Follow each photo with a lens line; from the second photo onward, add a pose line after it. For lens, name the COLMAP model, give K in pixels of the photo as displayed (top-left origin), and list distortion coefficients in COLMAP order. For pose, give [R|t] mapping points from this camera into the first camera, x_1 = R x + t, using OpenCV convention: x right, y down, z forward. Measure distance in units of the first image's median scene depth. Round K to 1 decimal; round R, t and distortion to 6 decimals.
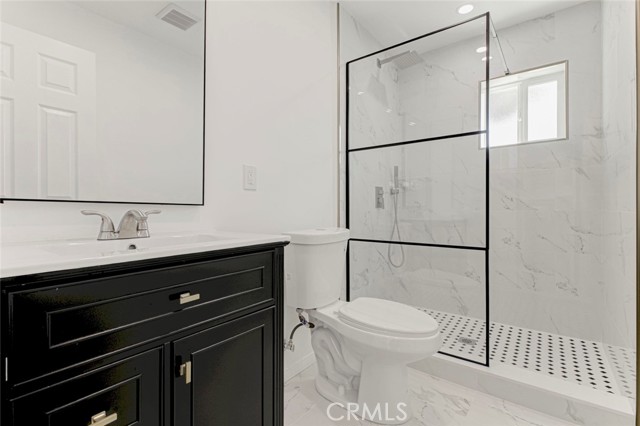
lens RADIAL K [[301.8, 0, 309.8], [0, 301.8, 208.9], [0, 0, 1]] dist [0.031537, -0.011047]
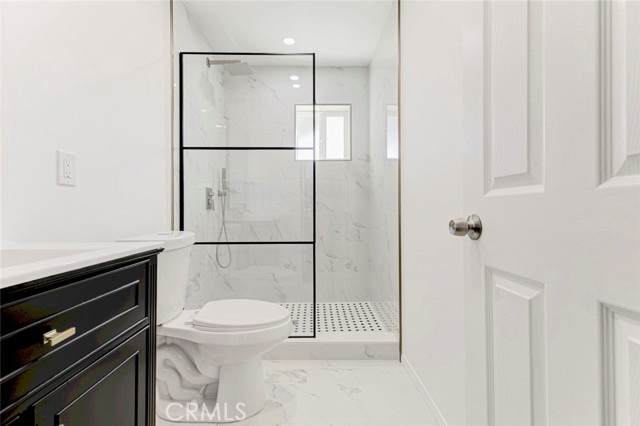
lens RADIAL K [[301.8, 0, 309.8], [0, 301.8, 208.9], [0, 0, 1]] dist [0.031537, -0.011047]
pose [[0.791929, 0.002642, 0.610608, -0.145984], [0.000886, 0.999985, -0.005477, 0.000115], [-0.610613, 0.004878, 0.791914, 0.028604]]
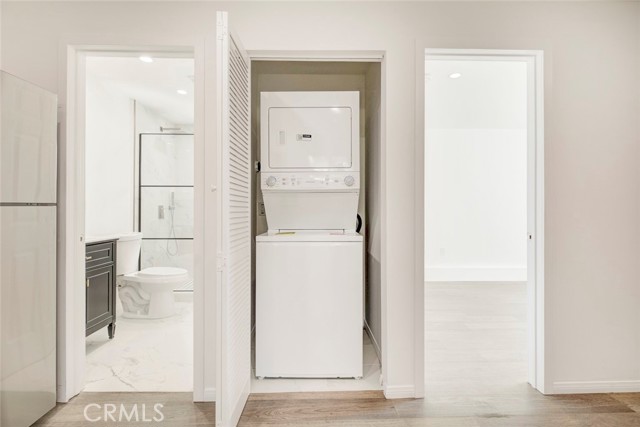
lens RADIAL K [[311.4, 0, 320.3], [0, 311.4, 208.7], [0, 0, 1]] dist [-0.001100, -0.000210]
pose [[0.769403, 0.006838, 0.638727, -0.230407], [-0.006317, 0.999975, -0.003097, -0.073426], [-0.638732, -0.001652, 0.769427, -1.066975]]
